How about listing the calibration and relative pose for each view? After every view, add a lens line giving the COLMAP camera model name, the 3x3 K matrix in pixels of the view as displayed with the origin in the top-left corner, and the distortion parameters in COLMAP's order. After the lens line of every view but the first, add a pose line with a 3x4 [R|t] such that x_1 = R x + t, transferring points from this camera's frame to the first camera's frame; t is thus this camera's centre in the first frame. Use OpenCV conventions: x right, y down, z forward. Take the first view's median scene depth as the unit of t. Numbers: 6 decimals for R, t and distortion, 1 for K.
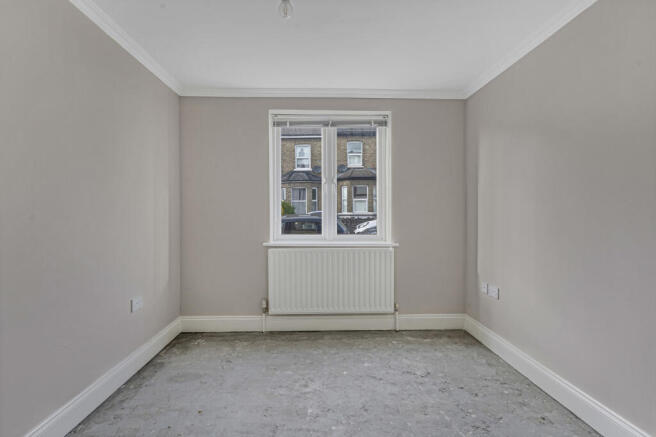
lens RADIAL K [[347.0, 0, 328.6], [0, 347.0, 219.1], [0, 0, 1]] dist [-0.000077, -0.001165]
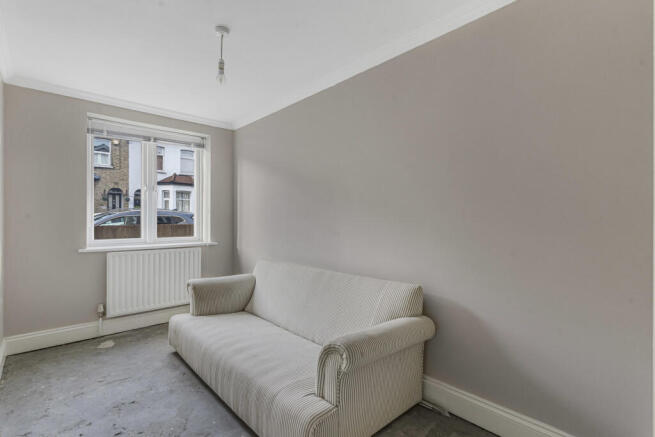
lens RADIAL K [[323.3, 0, 327.1], [0, 323.3, 218.4], [0, 0, 1]] dist [0.003716, -0.000351]
pose [[0.699186, 0.001828, 0.714937, -0.383797], [0.005720, 0.999950, -0.008151, -0.006151], [-0.714917, 0.009789, 0.699141, -0.126427]]
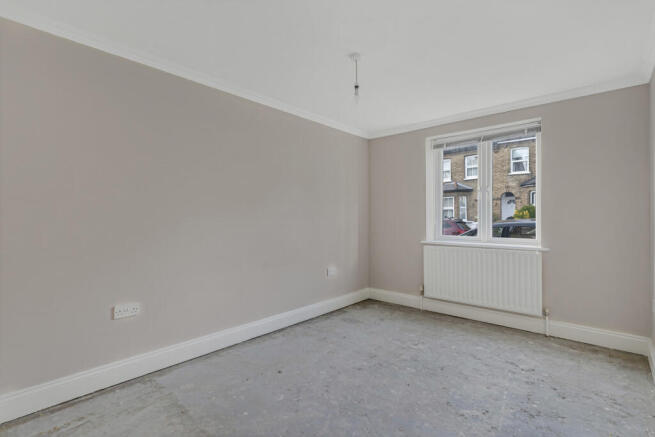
lens RADIAL K [[316.5, 0, 326.1], [0, 316.5, 218.8], [0, 0, 1]] dist [0.002648, 0.000597]
pose [[0.719330, 0.000441, -0.694669, 0.396048], [-0.008868, 0.999924, -0.008547, -0.000566], [0.694612, 0.012308, 0.719279, -0.105636]]
